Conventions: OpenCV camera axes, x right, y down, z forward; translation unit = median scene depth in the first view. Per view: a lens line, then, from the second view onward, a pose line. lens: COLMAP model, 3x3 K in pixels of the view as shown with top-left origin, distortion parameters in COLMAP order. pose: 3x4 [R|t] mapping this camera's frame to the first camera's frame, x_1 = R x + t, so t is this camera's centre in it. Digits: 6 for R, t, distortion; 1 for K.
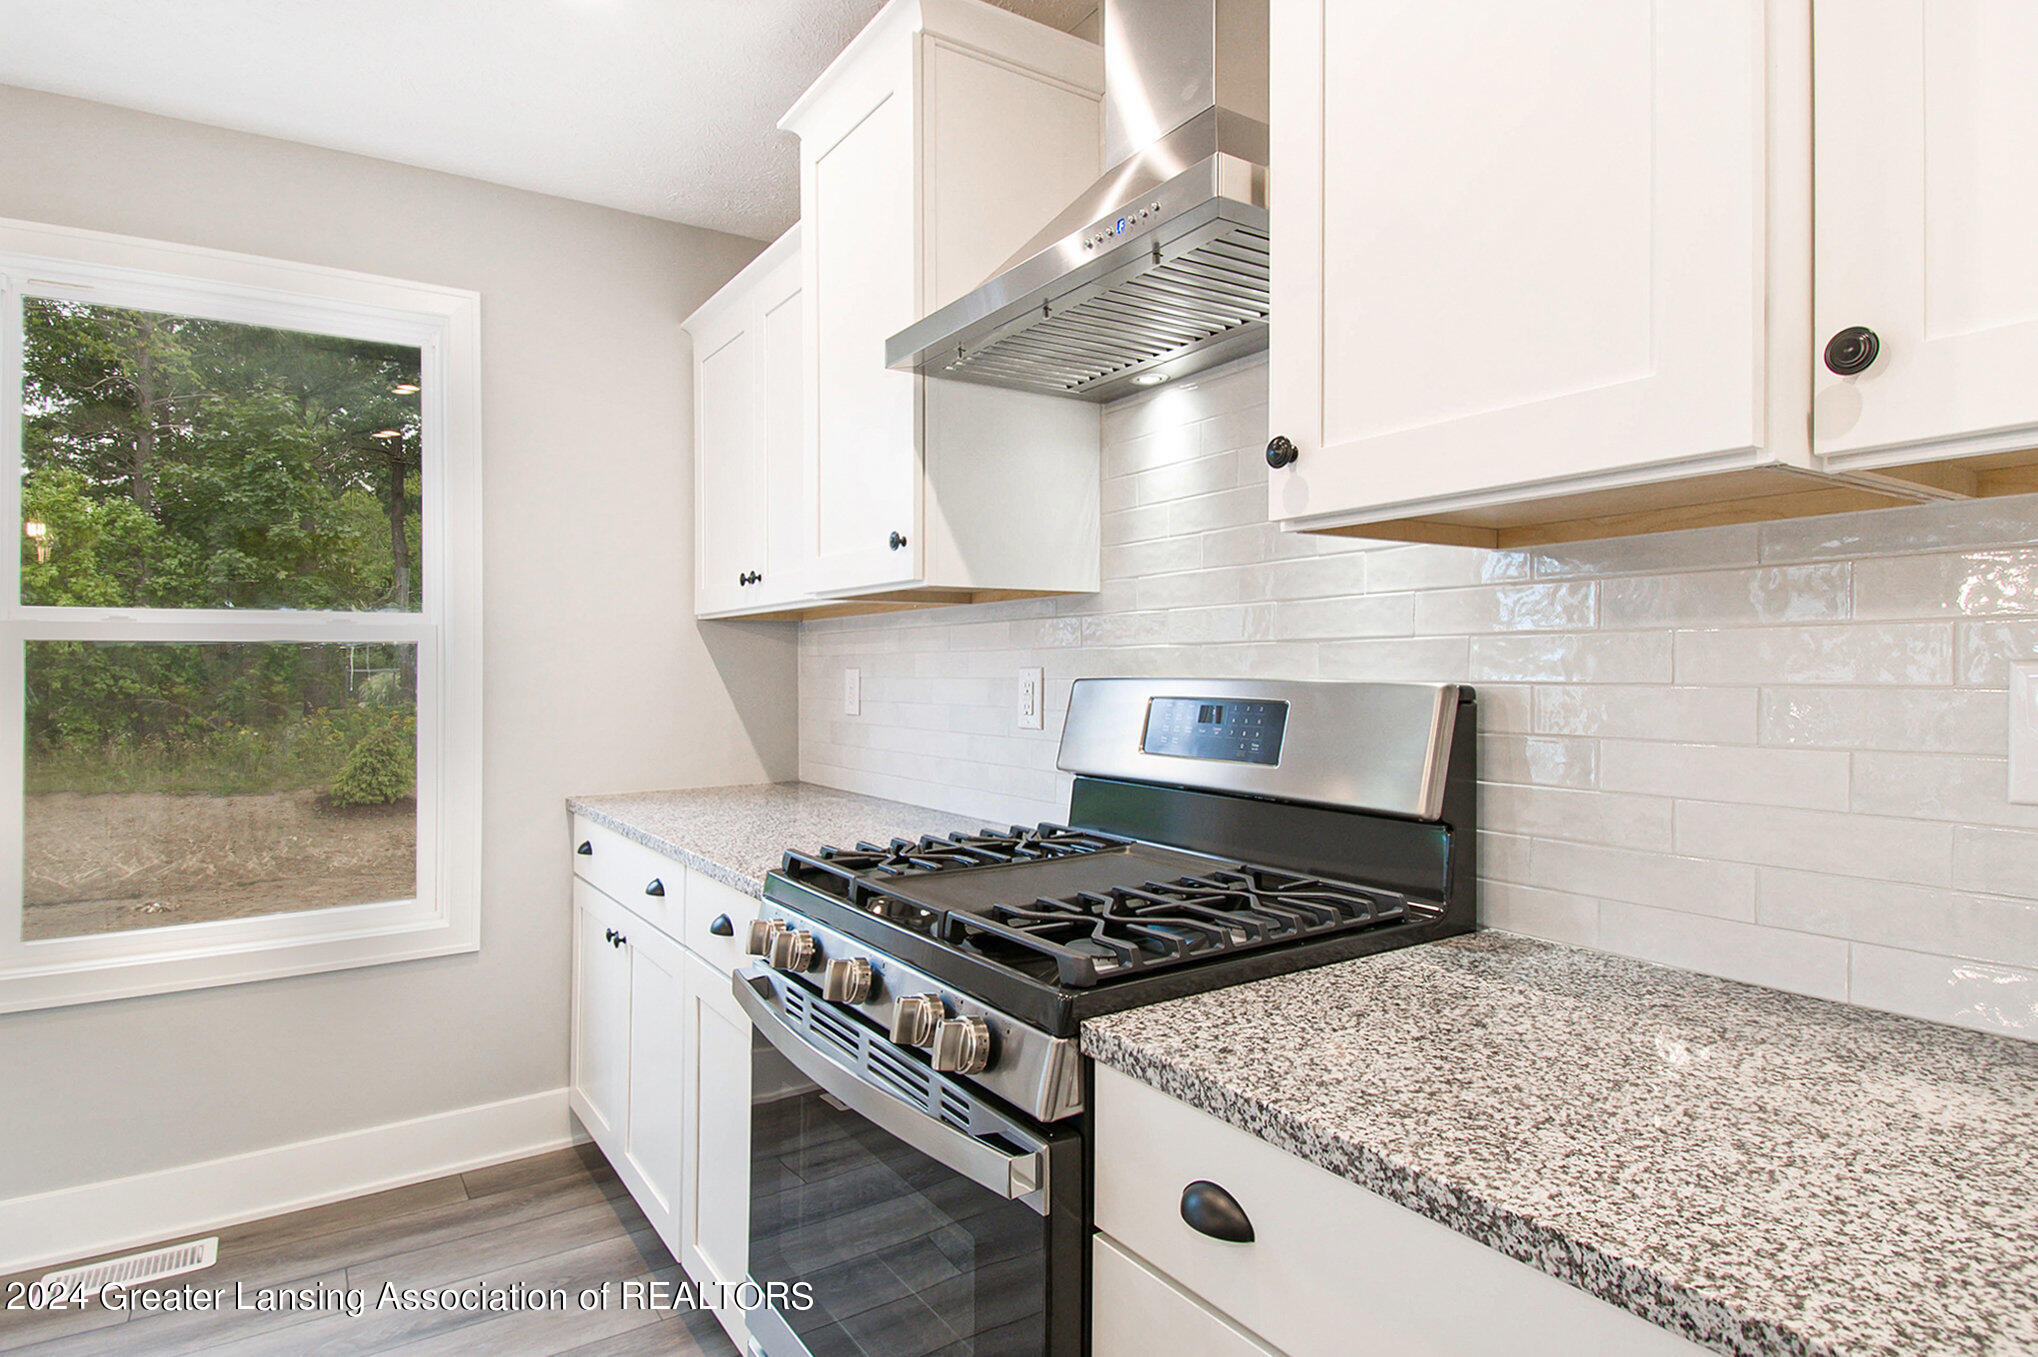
lens RADIAL K [[1078.1, 0, 1010.6], [0, 1078.1, 673.8], [0, 0, 1]] dist [-0.023699, -0.002457]
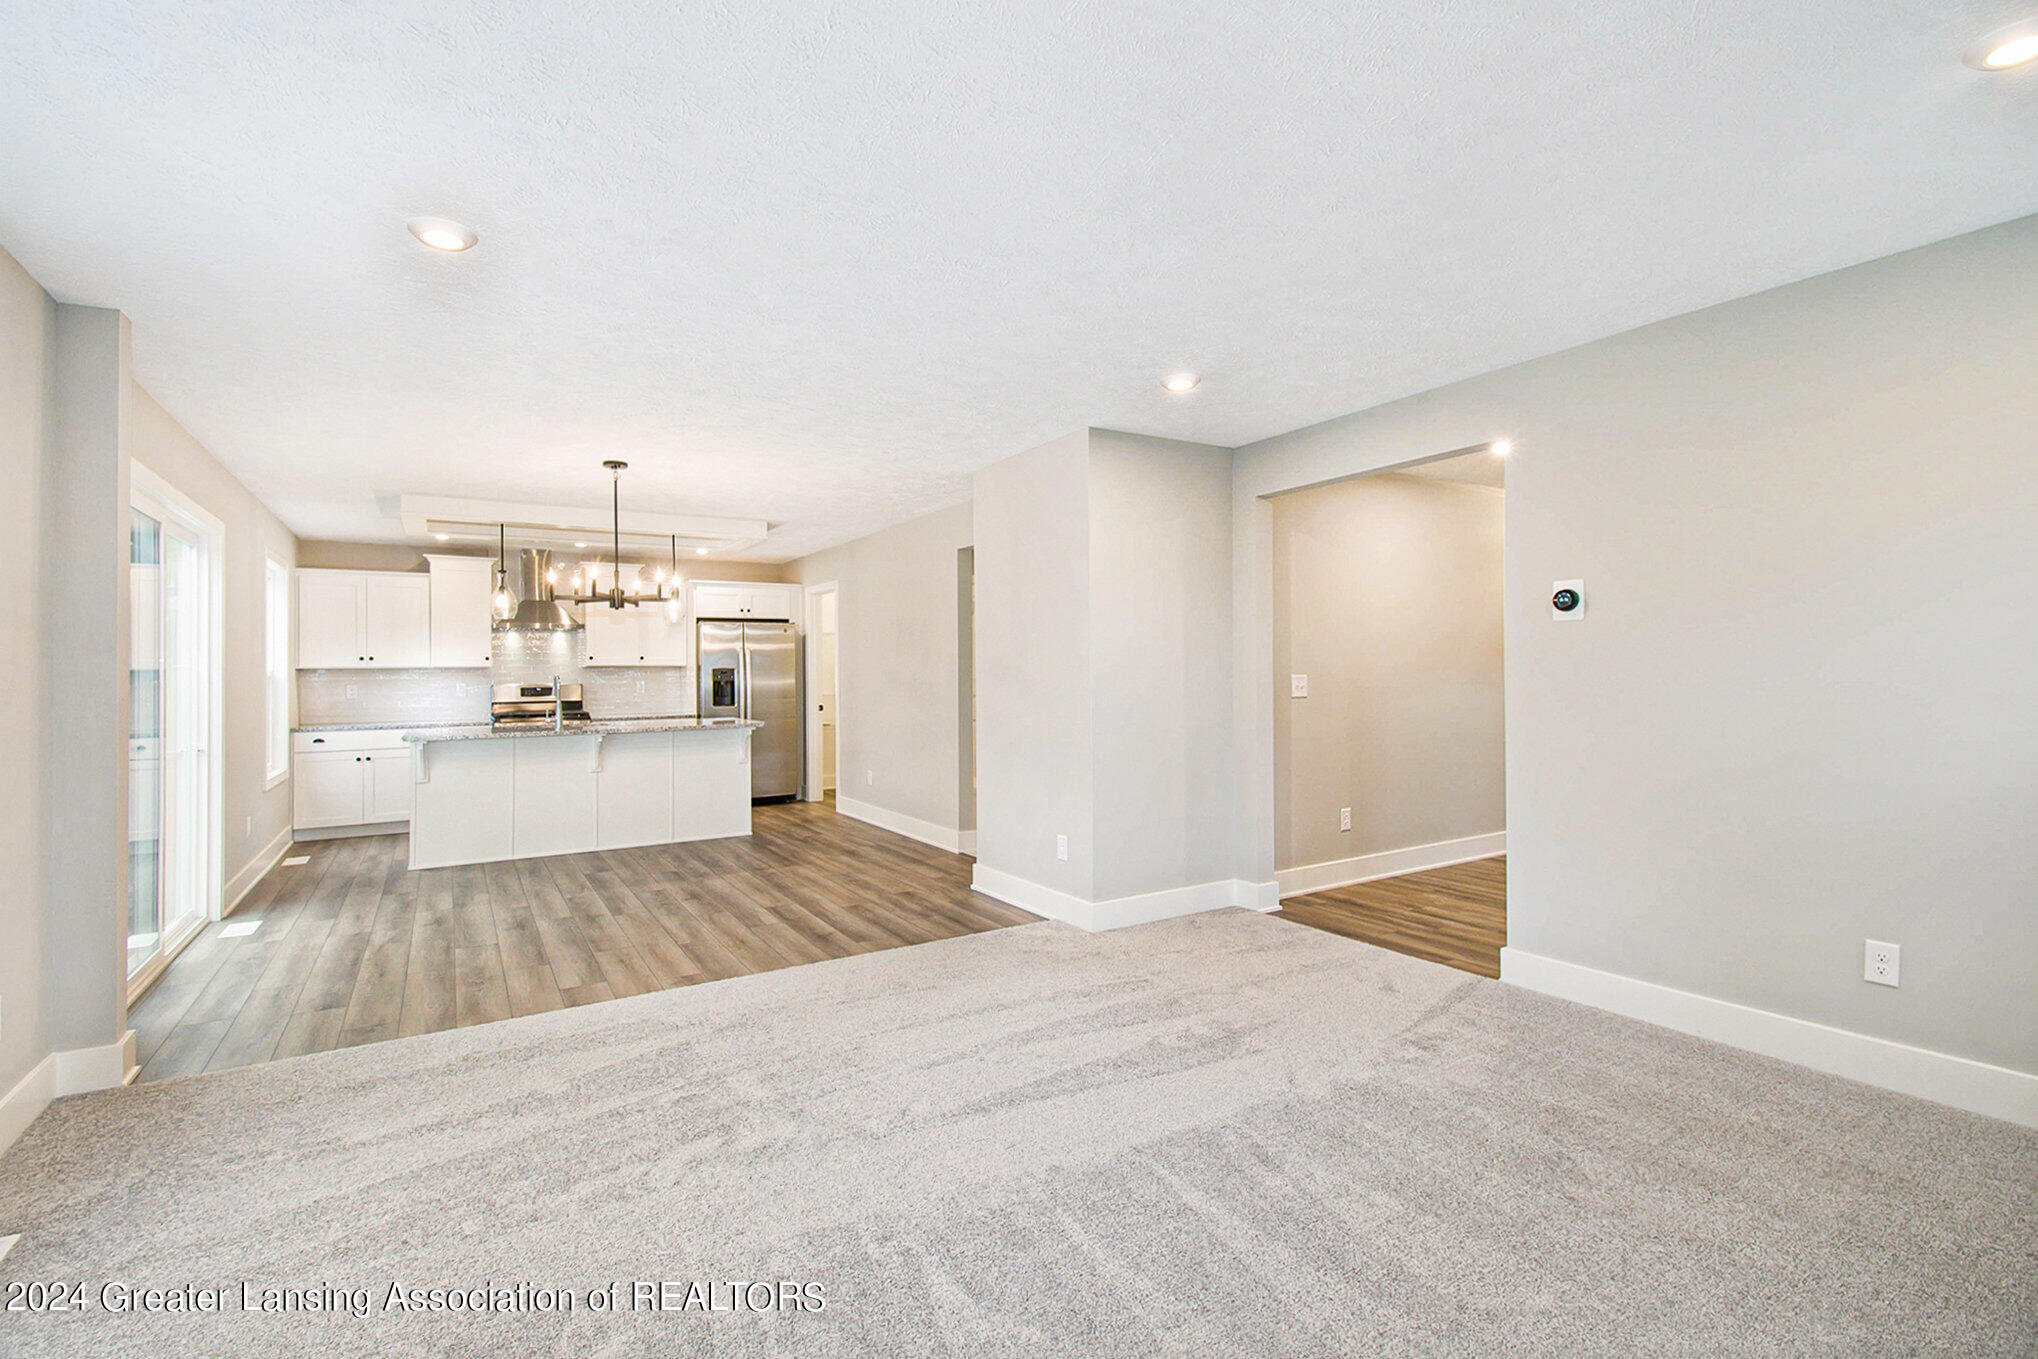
lens RADIAL K [[904.6, 0, 989.2], [0, 904.6, 672.3], [0, 0, 1]] dist [-0.004895, -0.011496]
pose [[0.047497, 0.003462, 0.998865, -3.085705], [0.014089, 0.999892, -0.004135, -0.002557], [-0.998772, 0.014269, 0.047443, -1.164766]]
